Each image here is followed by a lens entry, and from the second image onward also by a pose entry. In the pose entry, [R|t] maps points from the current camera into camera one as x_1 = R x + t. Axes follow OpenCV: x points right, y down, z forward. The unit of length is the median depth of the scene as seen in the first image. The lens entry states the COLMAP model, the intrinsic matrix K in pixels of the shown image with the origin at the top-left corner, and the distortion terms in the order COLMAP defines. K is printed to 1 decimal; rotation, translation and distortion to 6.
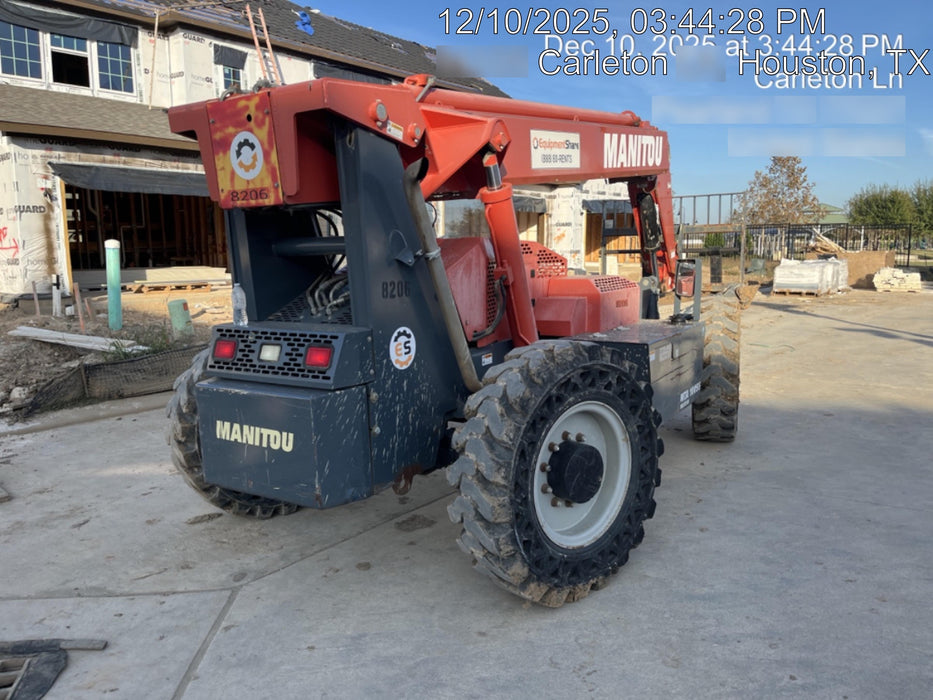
lens RADIAL K [[698.3, 0, 466.5], [0, 698.3, 350.0], [0, 0, 1]] dist [0.083166, -0.119156]
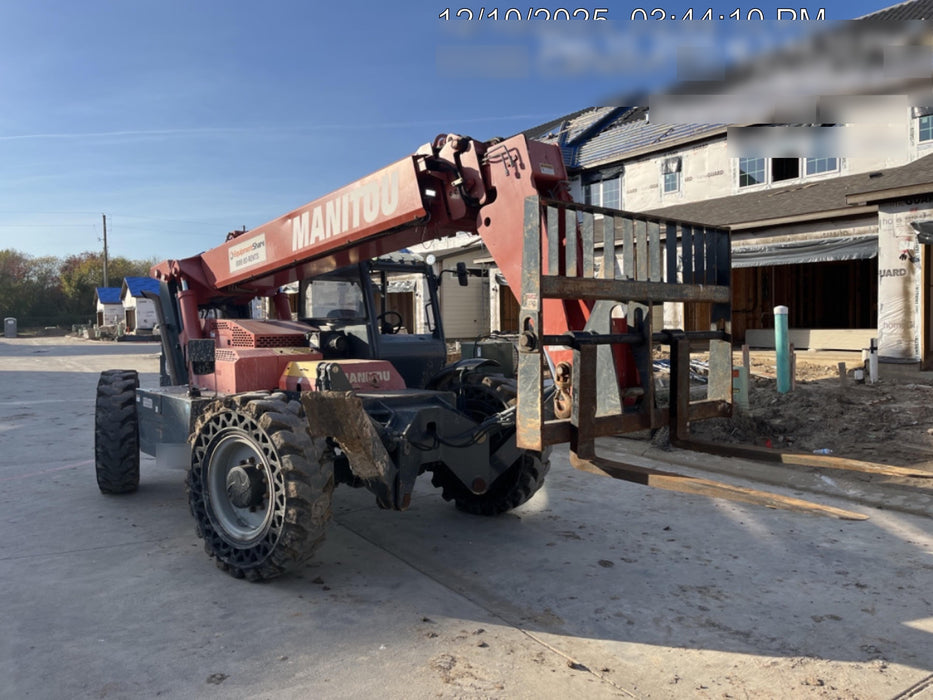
lens RADIAL K [[705.5, 0, 466.5], [0, 705.5, 350.0], [0, 0, 1]] dist [0.011578, 0.007726]
pose [[-0.300599, 0.058636, -0.951946, 1.898300], [-0.122071, 0.987534, 0.099375, -0.422170], [0.945906, 0.146077, -0.289694, 2.651308]]
